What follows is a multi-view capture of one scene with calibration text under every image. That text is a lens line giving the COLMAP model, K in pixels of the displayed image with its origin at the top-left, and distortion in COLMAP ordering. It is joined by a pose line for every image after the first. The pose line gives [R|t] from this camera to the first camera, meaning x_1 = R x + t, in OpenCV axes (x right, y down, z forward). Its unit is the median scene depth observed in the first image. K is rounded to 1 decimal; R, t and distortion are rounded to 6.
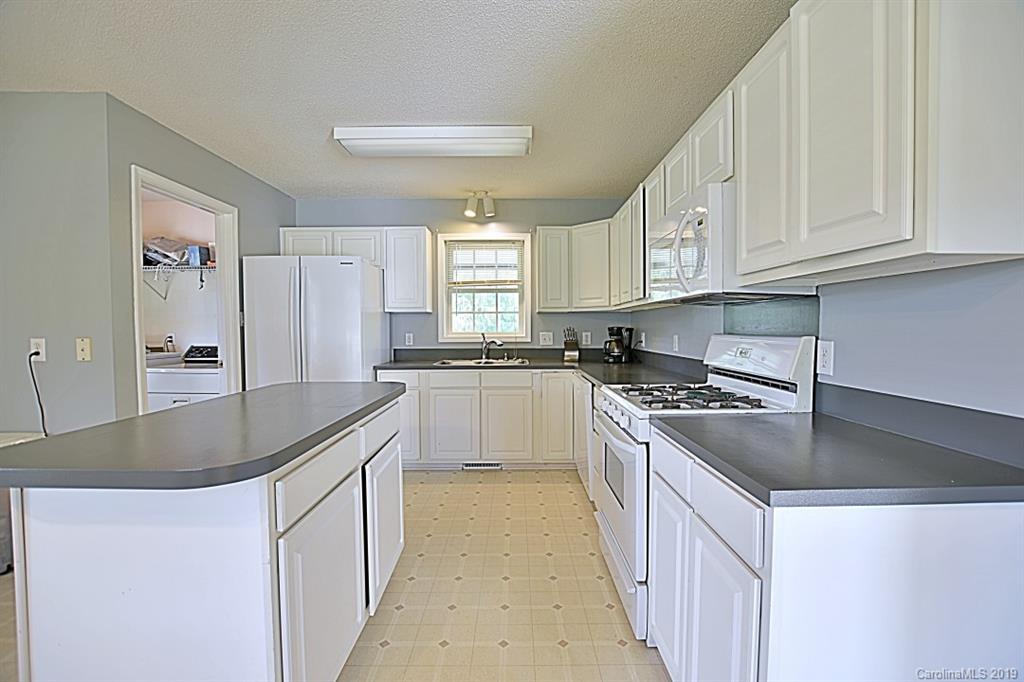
lens RADIAL K [[450.9, 0, 517.8], [0, 450.9, 344.2], [0, 0, 1]] dist [-0.020788, -0.000006]
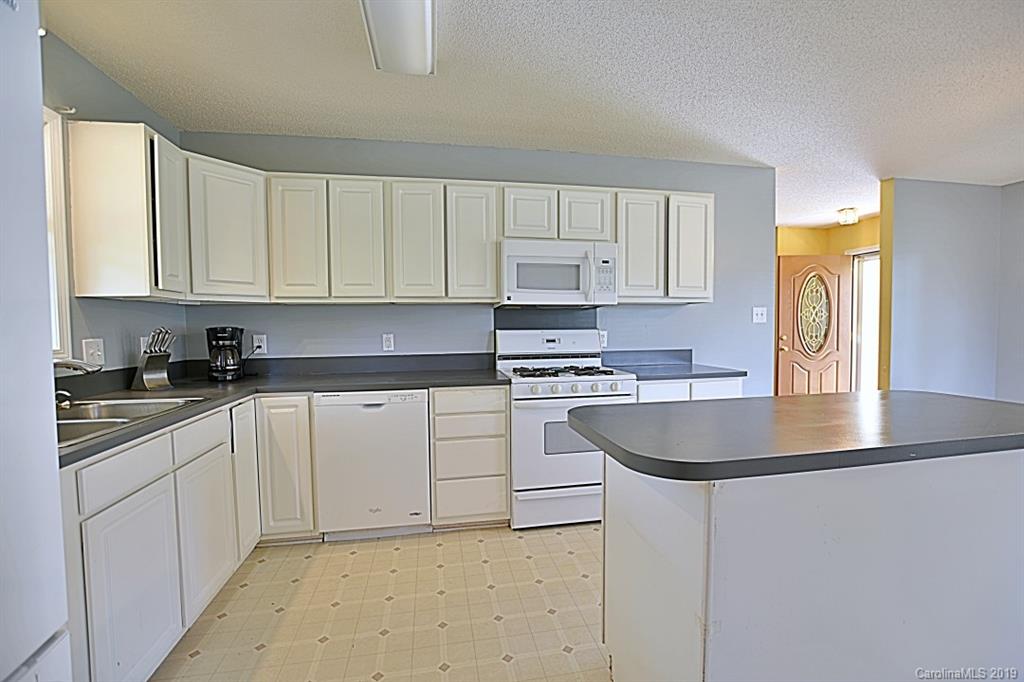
lens RADIAL K [[450.9, 0, 517.8], [0, 450.9, 344.2], [0, 0, 1]] dist [-0.020788, -0.000006]
pose [[-0.170891, -0.038866, 0.984523, -0.489685], [0.046529, 0.997789, 0.047466, -0.023504], [-0.984191, 0.053920, -0.168704, 0.656704]]
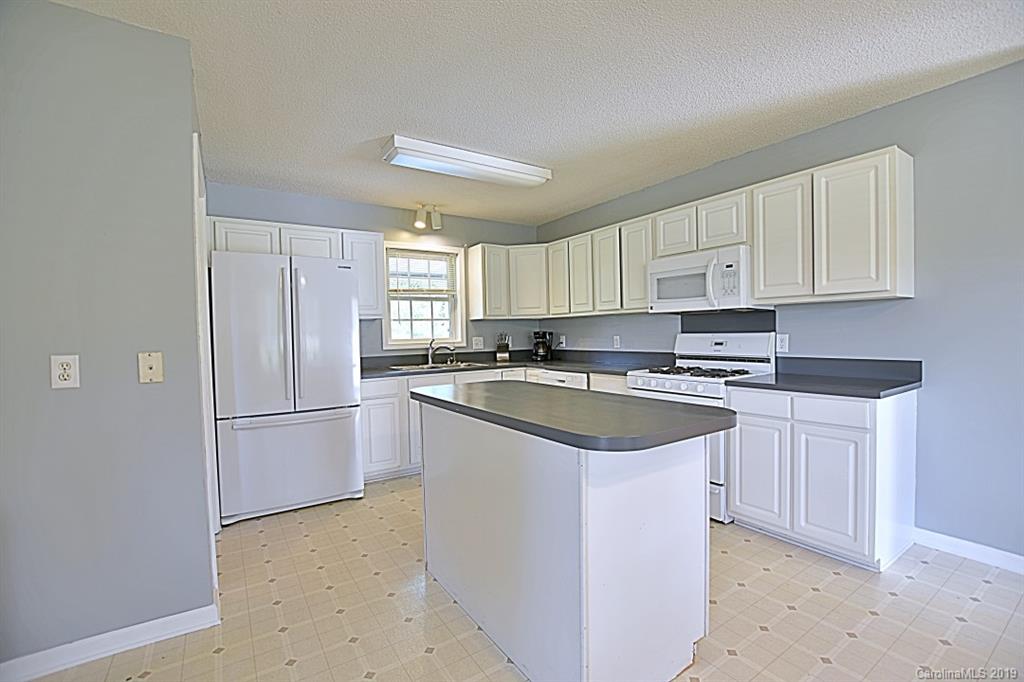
lens RADIAL K [[450.9, 0, 517.8], [0, 450.9, 344.2], [0, 0, 1]] dist [-0.020788, -0.000006]
pose [[0.835455, -0.029190, 0.548784, -0.483548], [0.038783, 0.999230, -0.005893, 0.000927], [-0.548189, 0.026207, 0.835944, 0.012294]]
